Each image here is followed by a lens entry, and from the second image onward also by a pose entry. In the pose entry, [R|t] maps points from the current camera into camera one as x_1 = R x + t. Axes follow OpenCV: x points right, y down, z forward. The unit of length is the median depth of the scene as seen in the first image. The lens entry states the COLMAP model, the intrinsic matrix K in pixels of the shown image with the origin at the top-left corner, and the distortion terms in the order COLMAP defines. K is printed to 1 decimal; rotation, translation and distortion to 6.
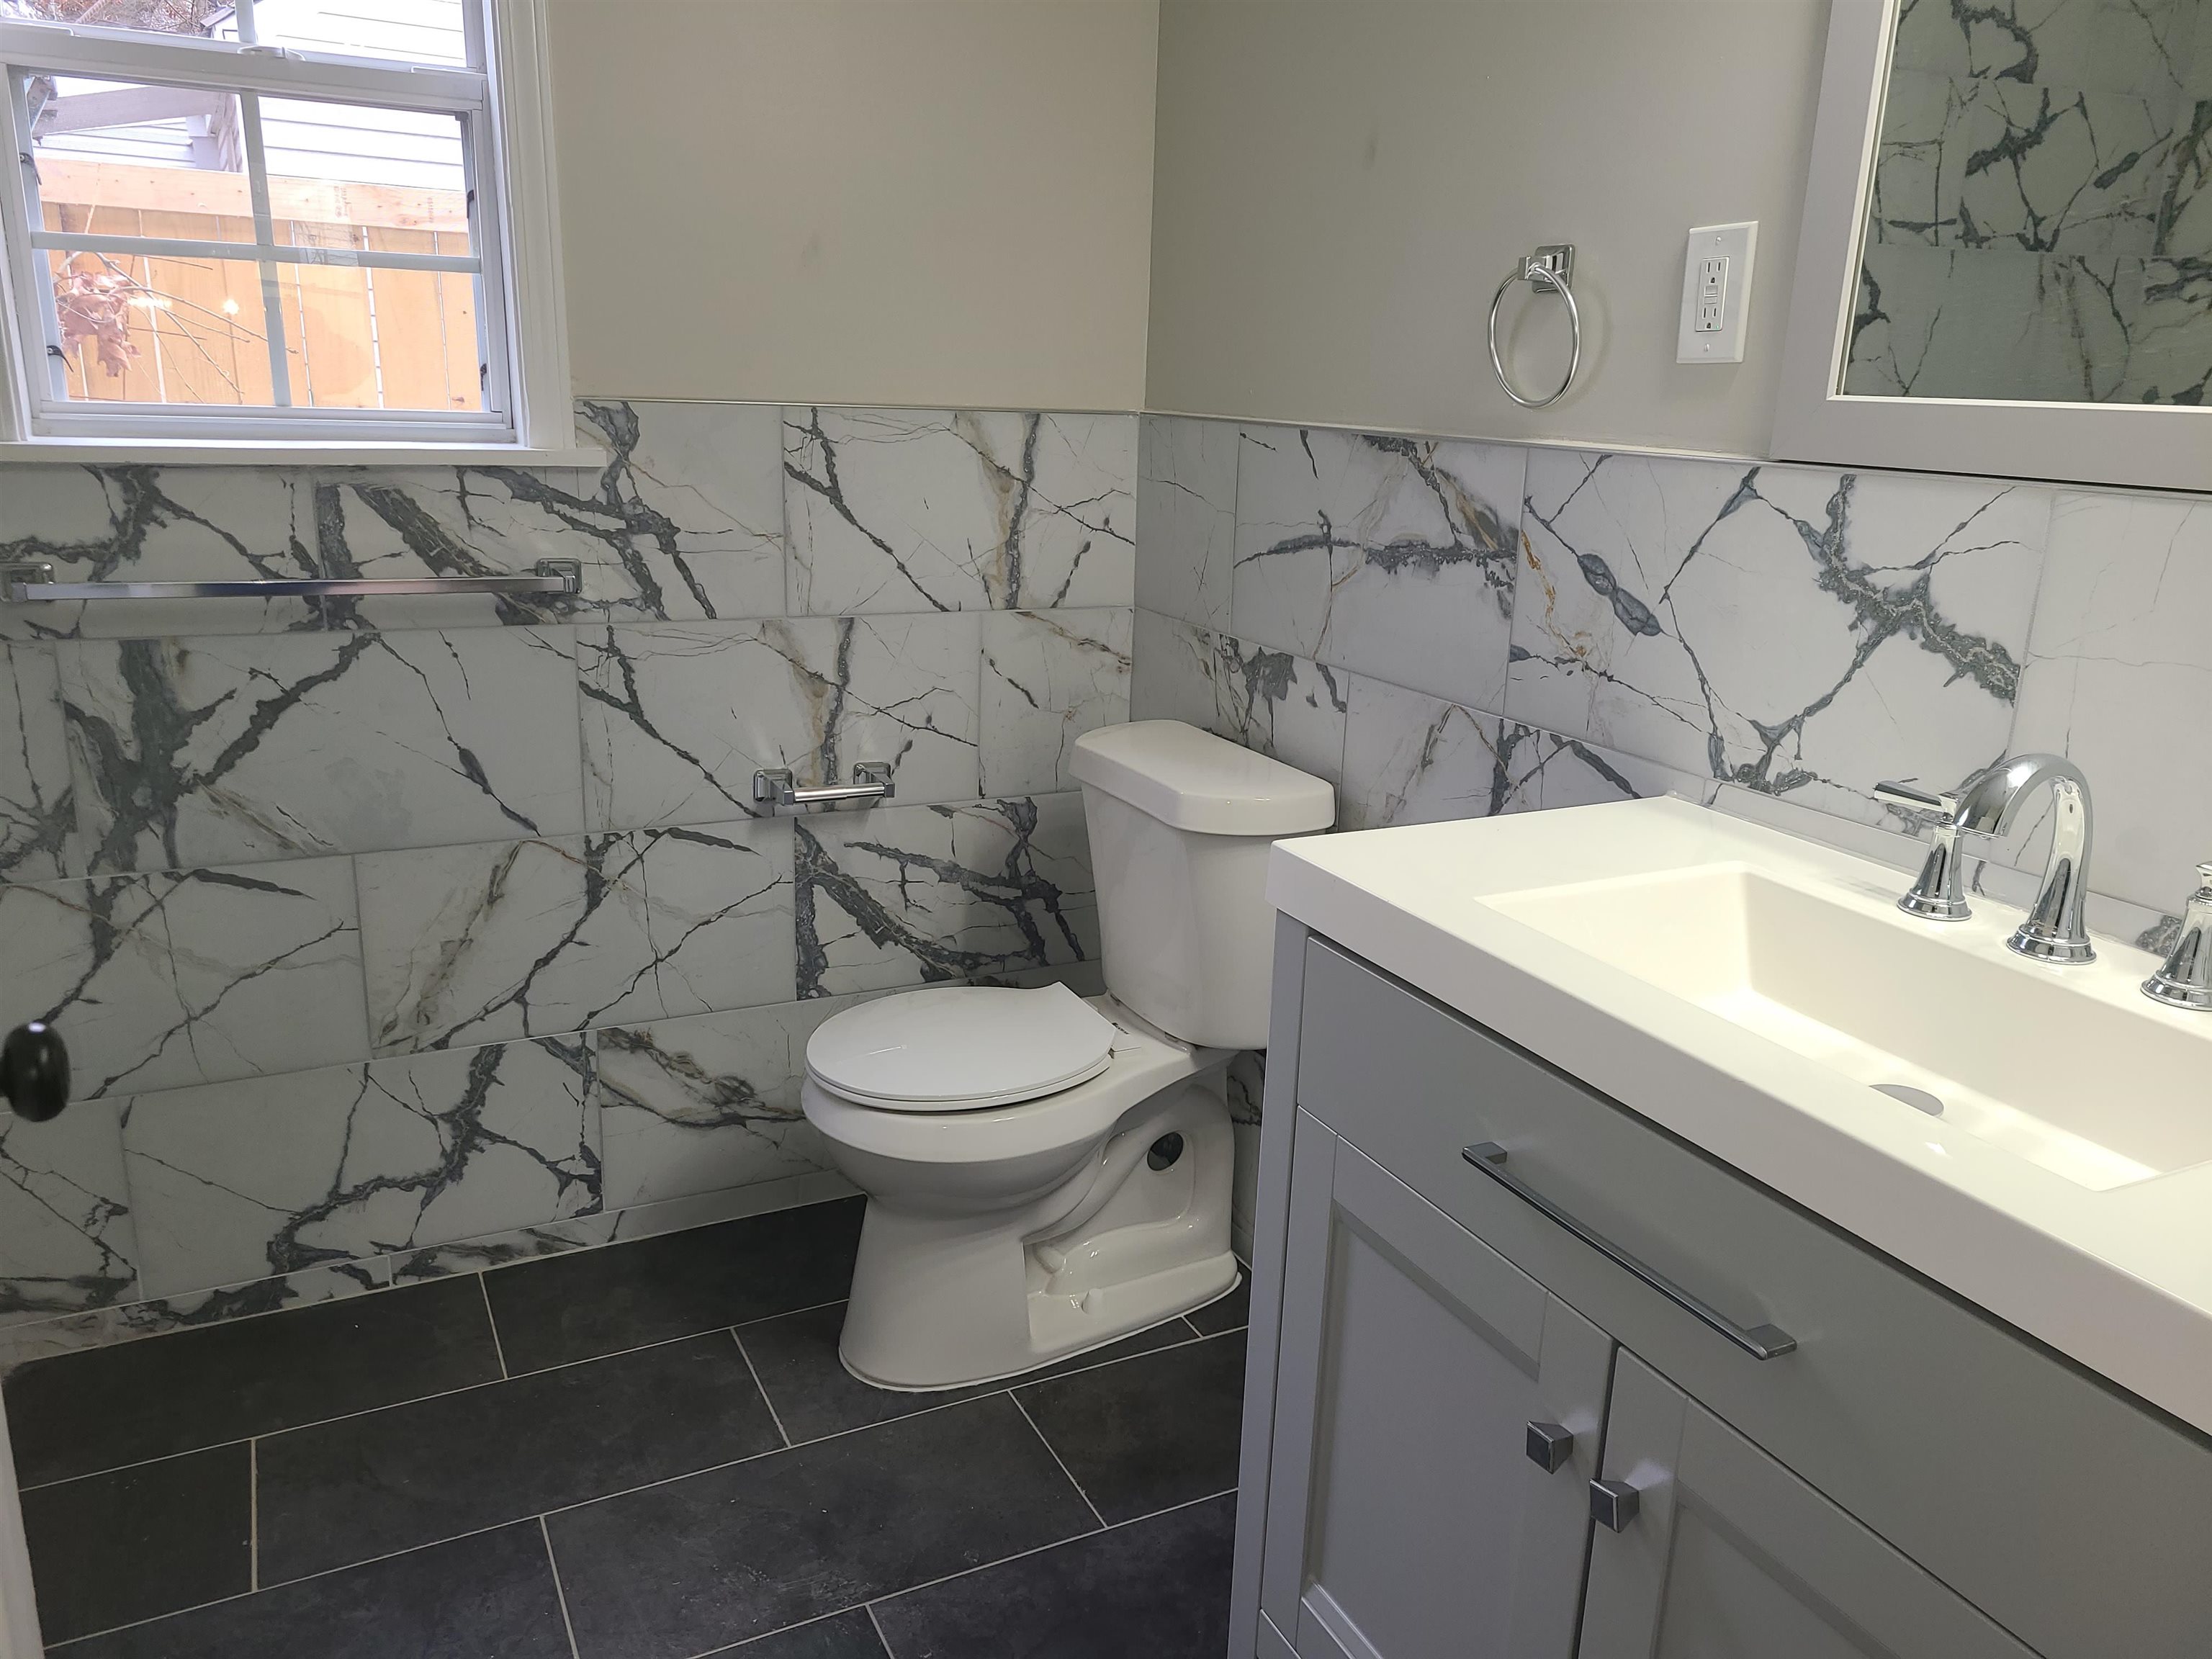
lens RADIAL K [[1620.6, 0, 1106.0], [0, 1620.6, 829.5], [0, 0, 1]] dist [0.006852, -0.004718]
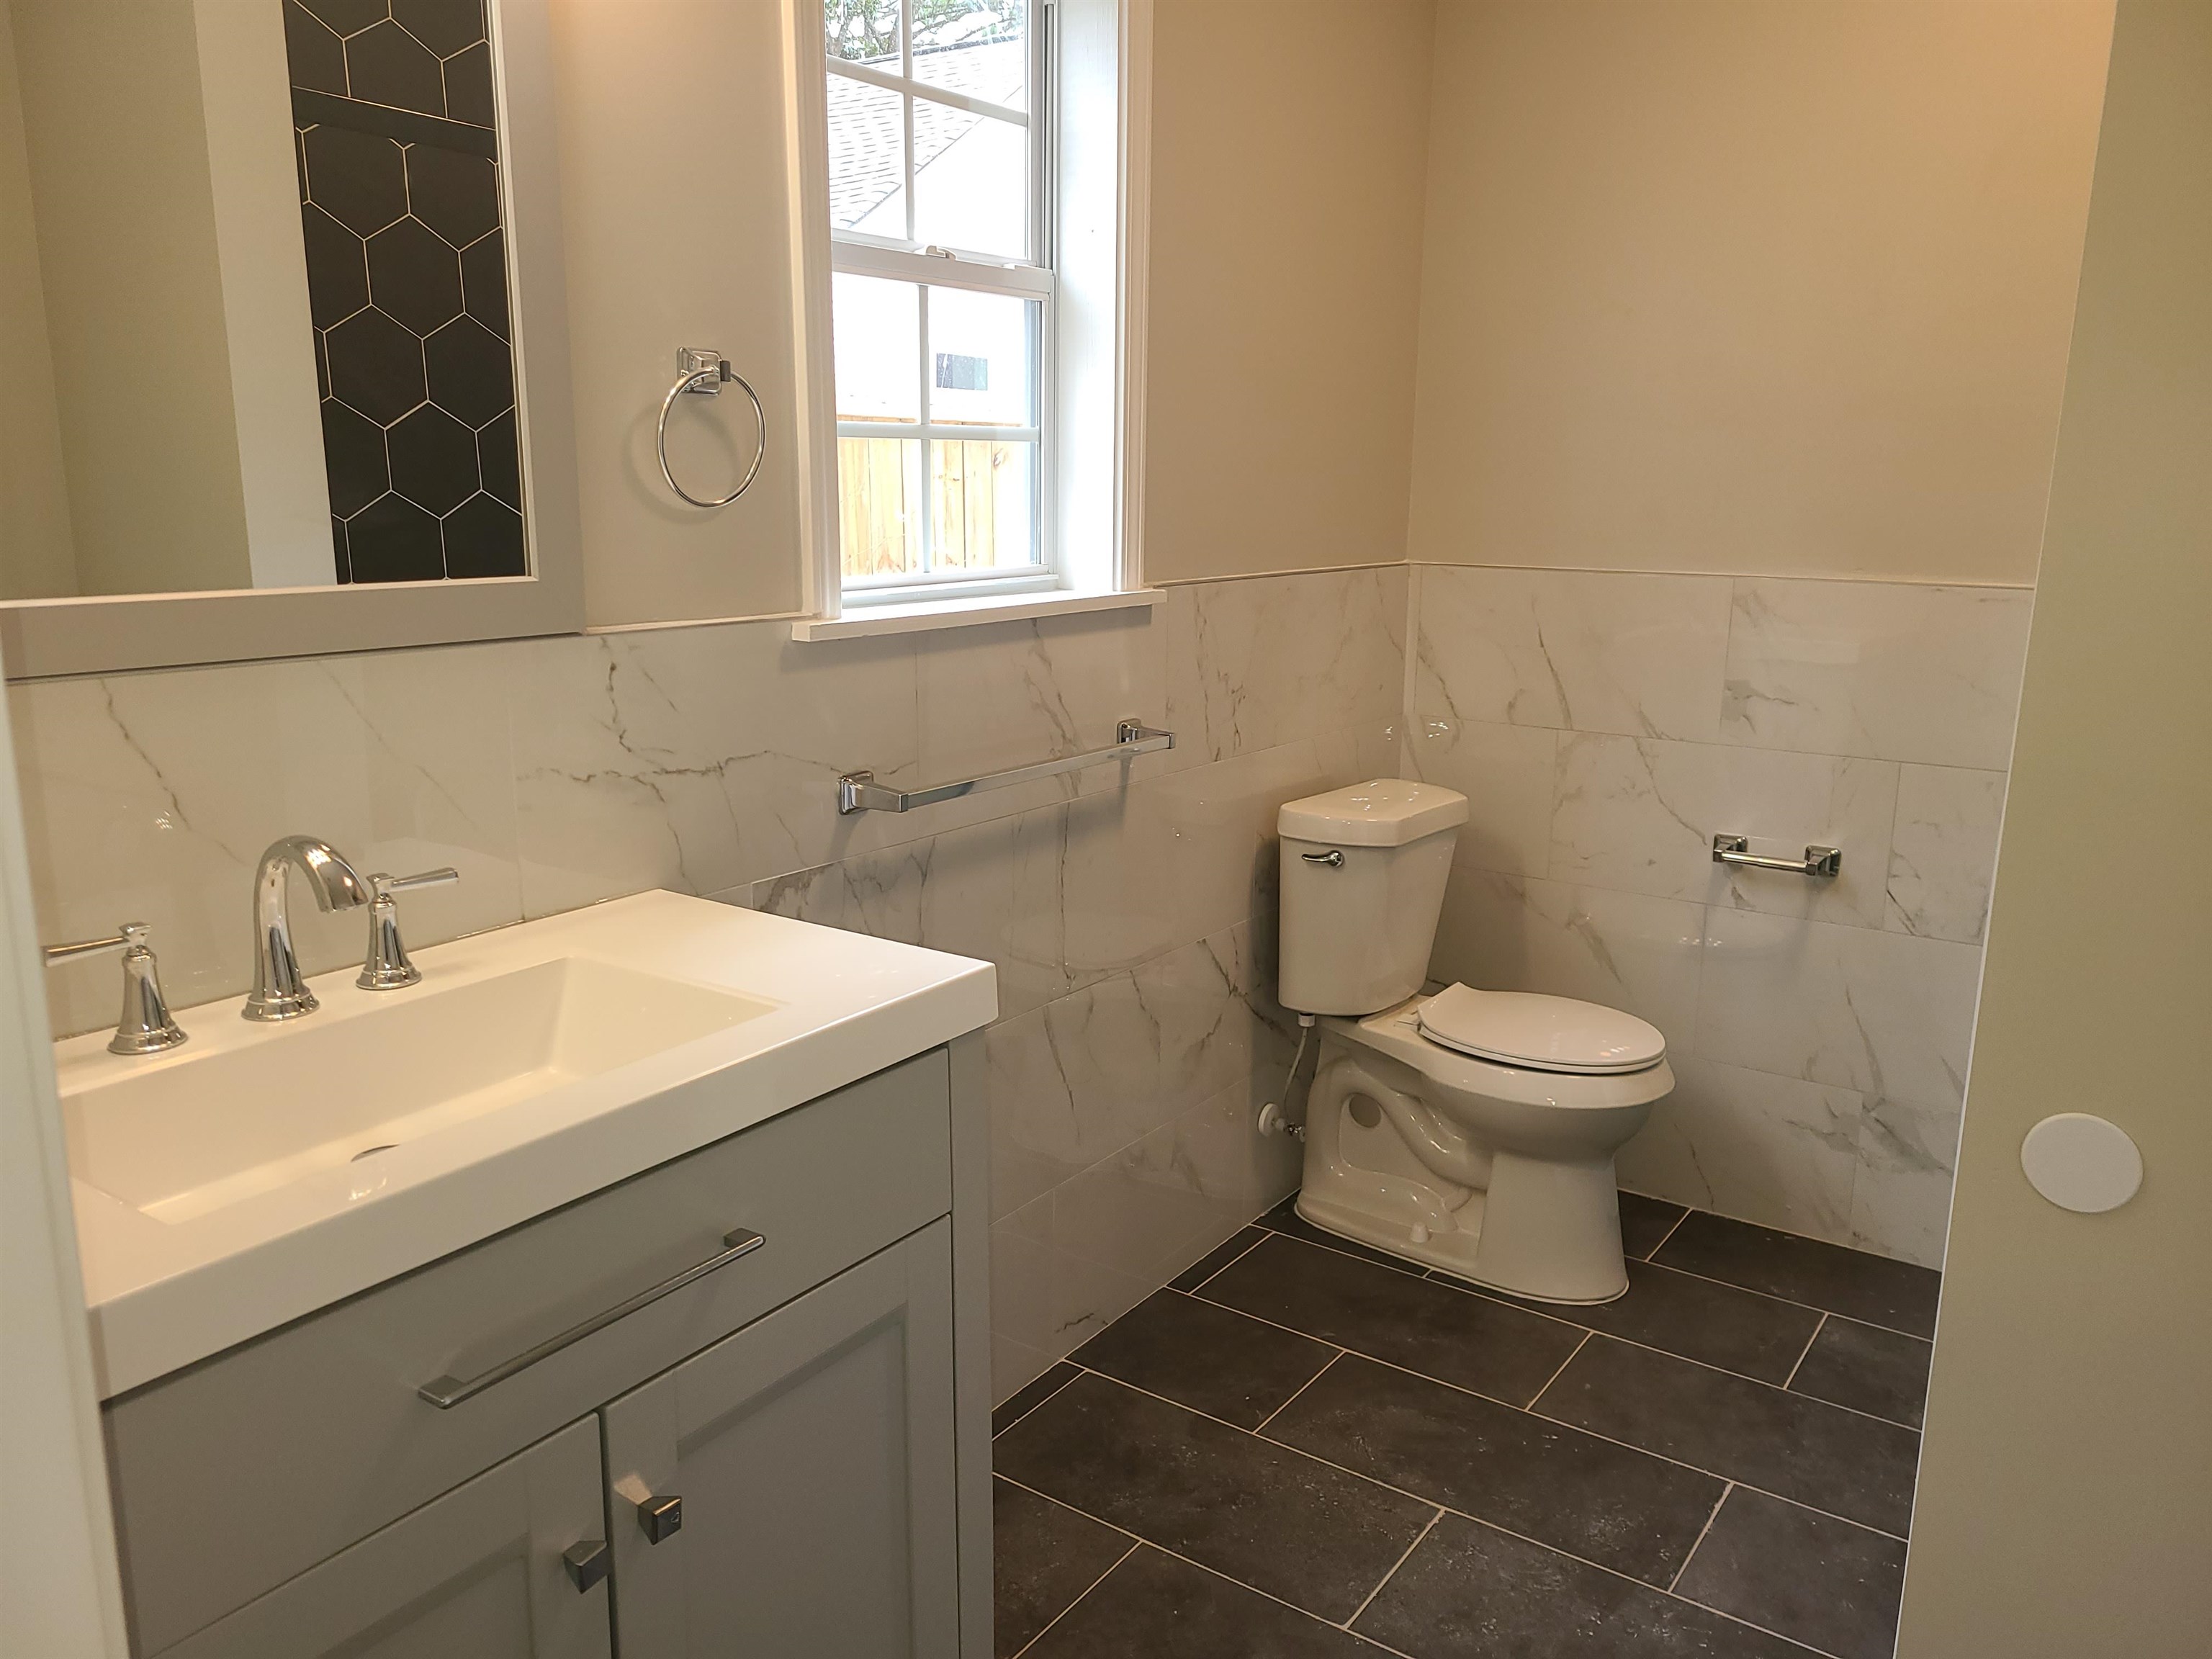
lens RADIAL K [[1670.4, 0, 1106.0], [0, 1670.4, 829.5], [0, 0, 1]] dist [0.049551, -0.004996]
pose [[-0.469845, -0.220580, 0.854745, -0.654523], [0.227793, 0.905187, 0.358814, -0.330815], [-0.852851, 0.363292, -0.375051, 0.931497]]
